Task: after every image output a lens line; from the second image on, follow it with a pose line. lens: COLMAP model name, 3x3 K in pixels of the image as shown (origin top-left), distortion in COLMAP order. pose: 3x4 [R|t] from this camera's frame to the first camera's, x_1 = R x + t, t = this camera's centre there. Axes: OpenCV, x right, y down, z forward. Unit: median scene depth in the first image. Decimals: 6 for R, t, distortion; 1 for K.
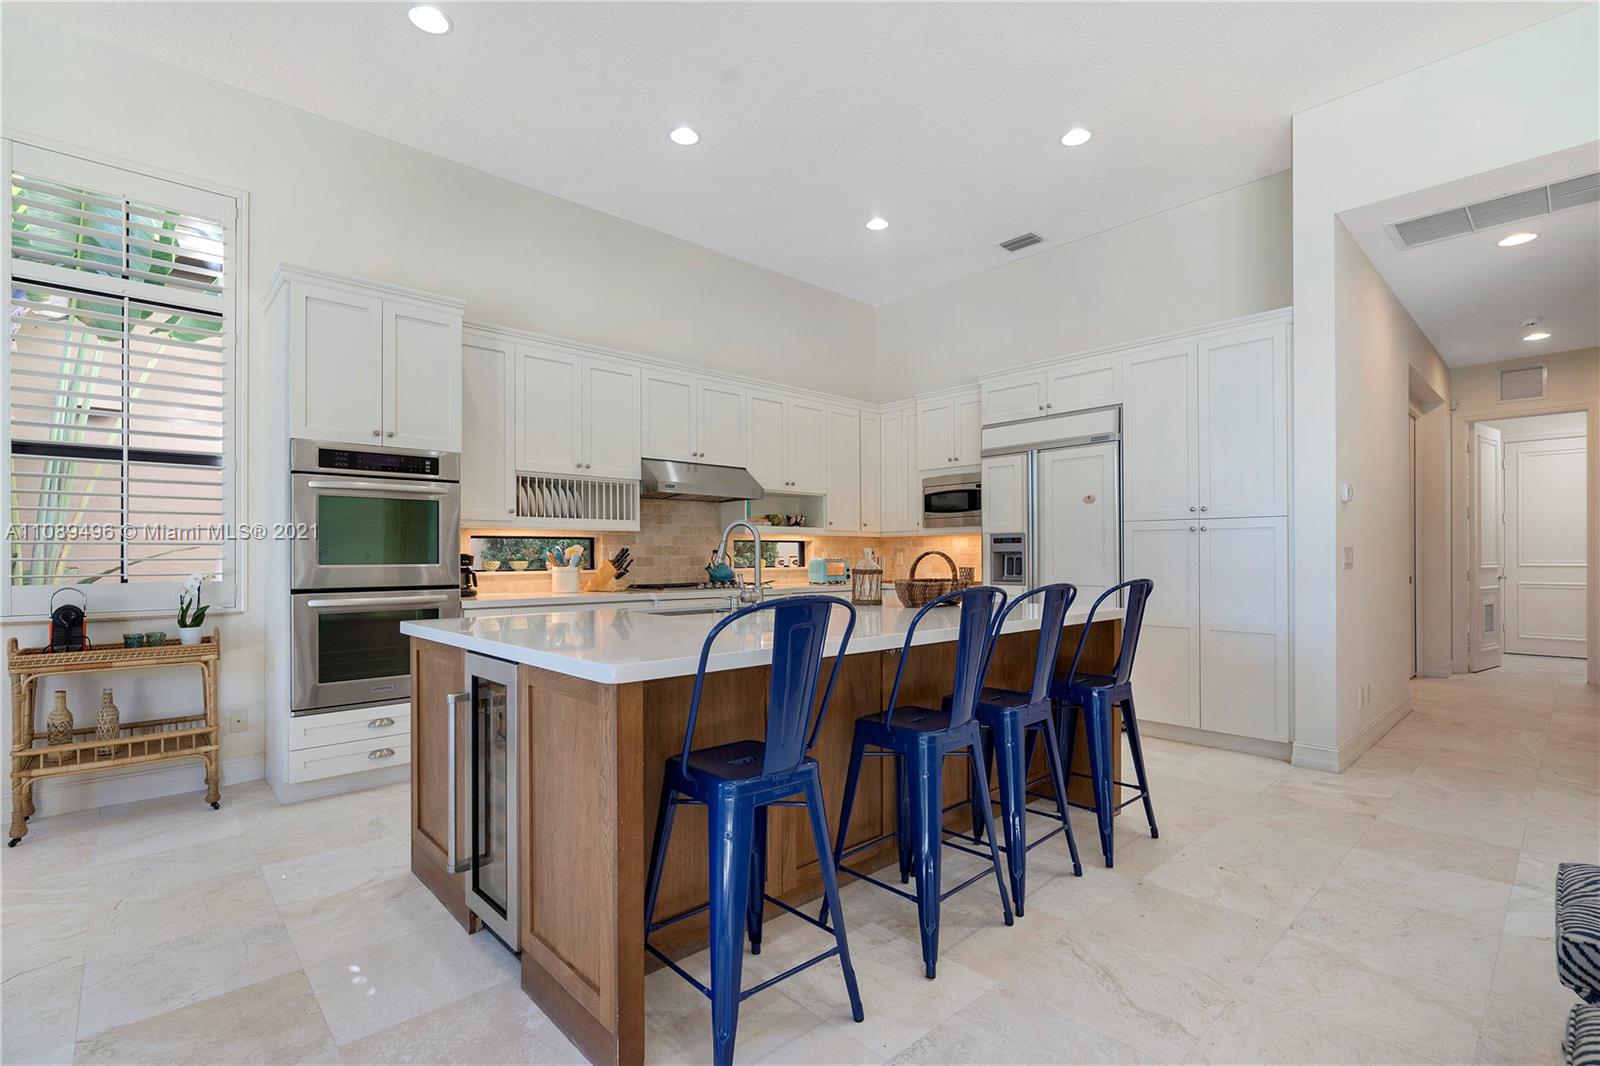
lens RADIAL K [[740.2, 0, 799.6], [0, 740.2, 552.6], [0, 0, 1]] dist [-0.002926, -0.000038]
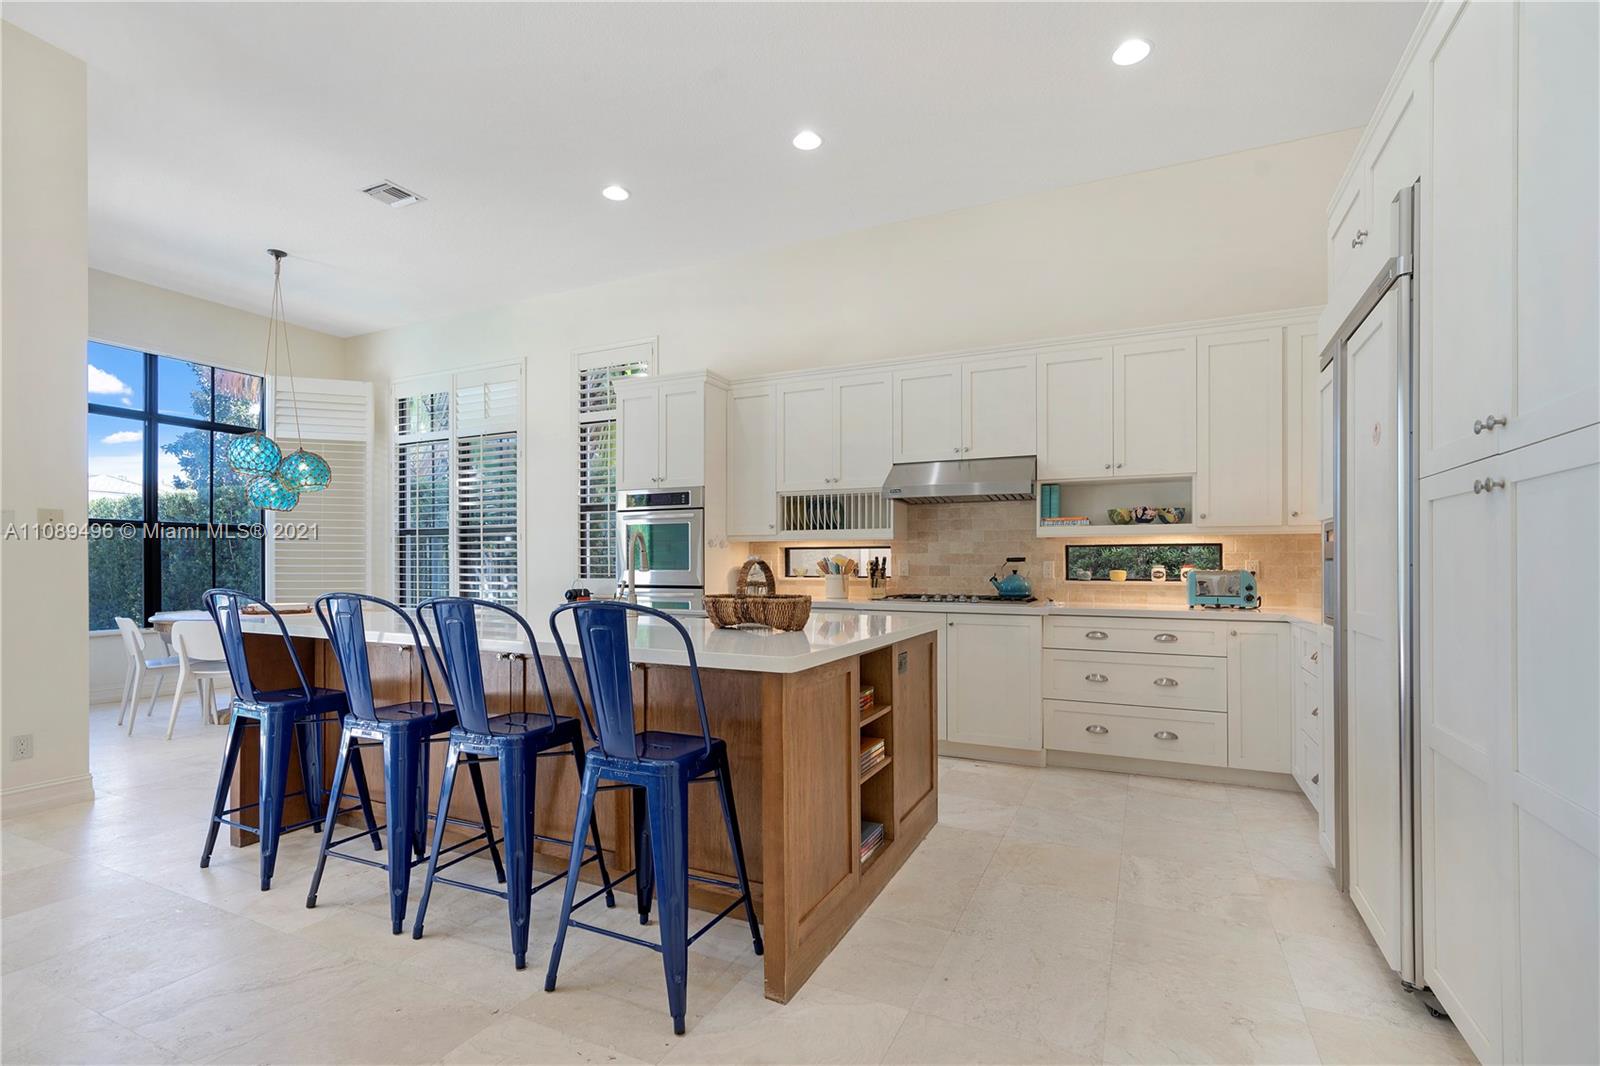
lens RADIAL K [[738.1, 0, 798.8], [0, 738.1, 569.1], [0, 0, 1]] dist [-0.002766, -0.000149]
pose [[0.372626, 0.006234, -0.927961, 0.649925], [0.001439, 0.999972, 0.007296, 0.003161], [0.927981, -0.004054, 0.372606, 0.526845]]
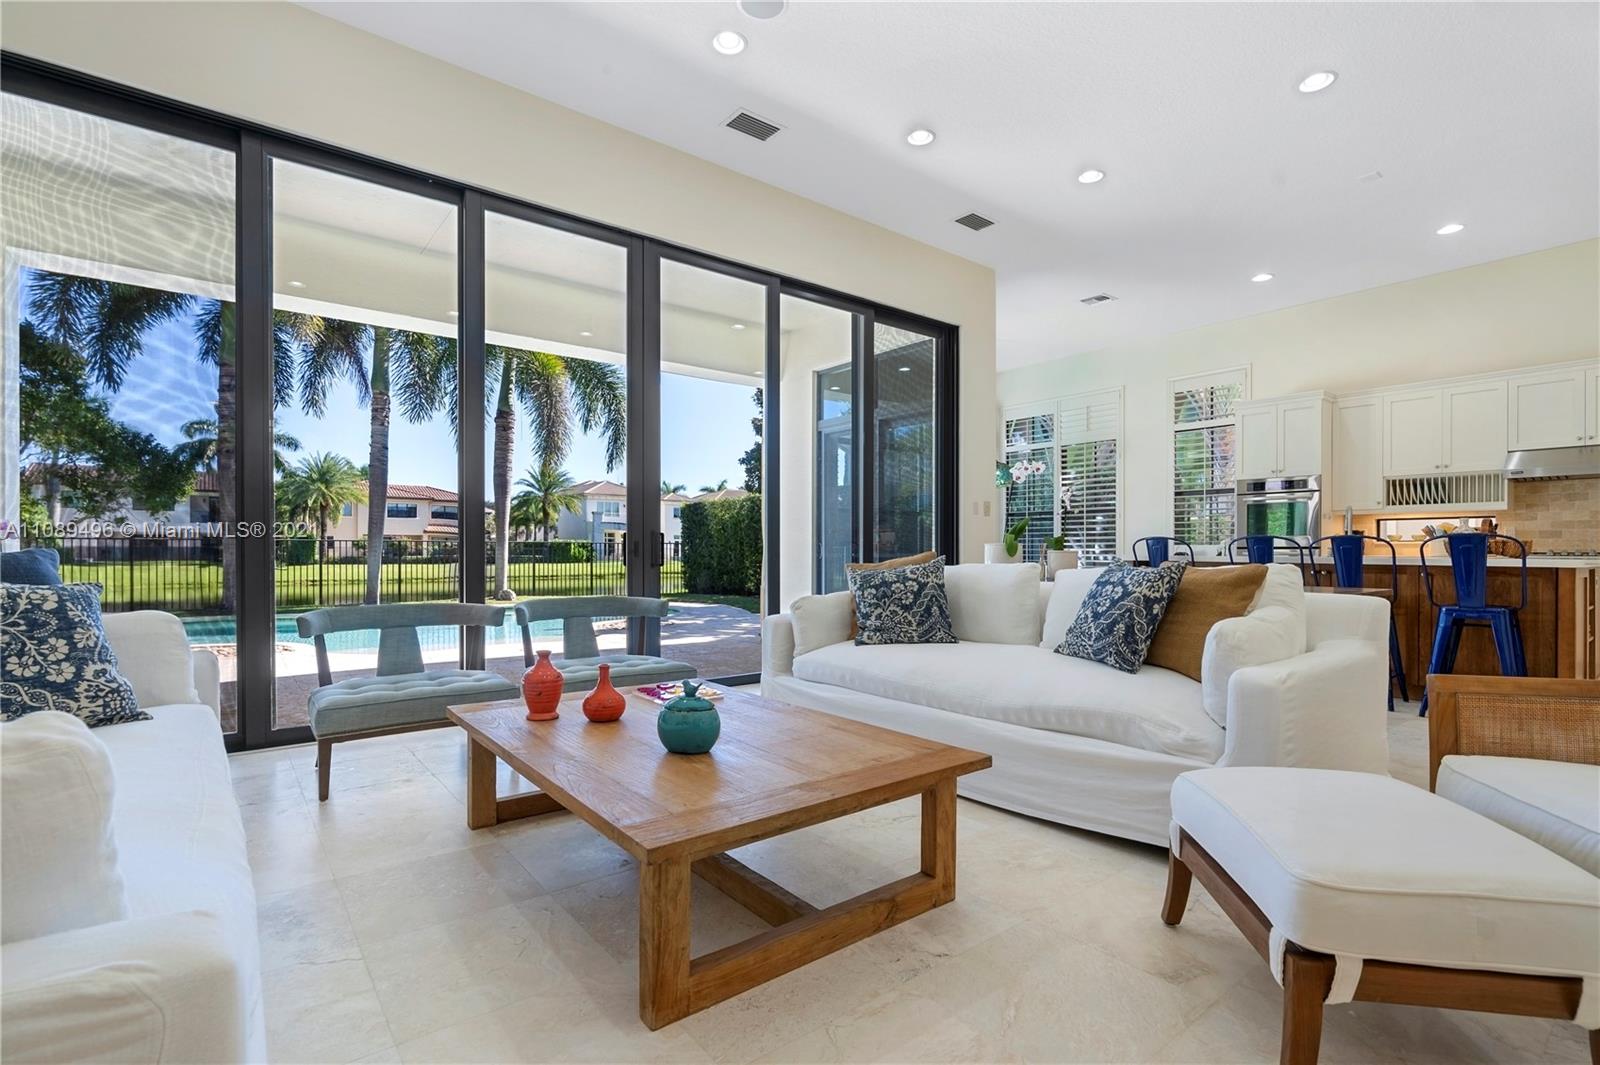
lens RADIAL K [[740.2, 0, 799.6], [0, 740.2, 552.1], [0, 0, 1]] dist [-0.002926, -0.000038]
pose [[-0.070915, 0.006559, -0.997461, 1.136484], [0.004643, 0.999970, 0.006245, 0.029773], [0.997472, -0.004189, -0.070944, -0.114104]]
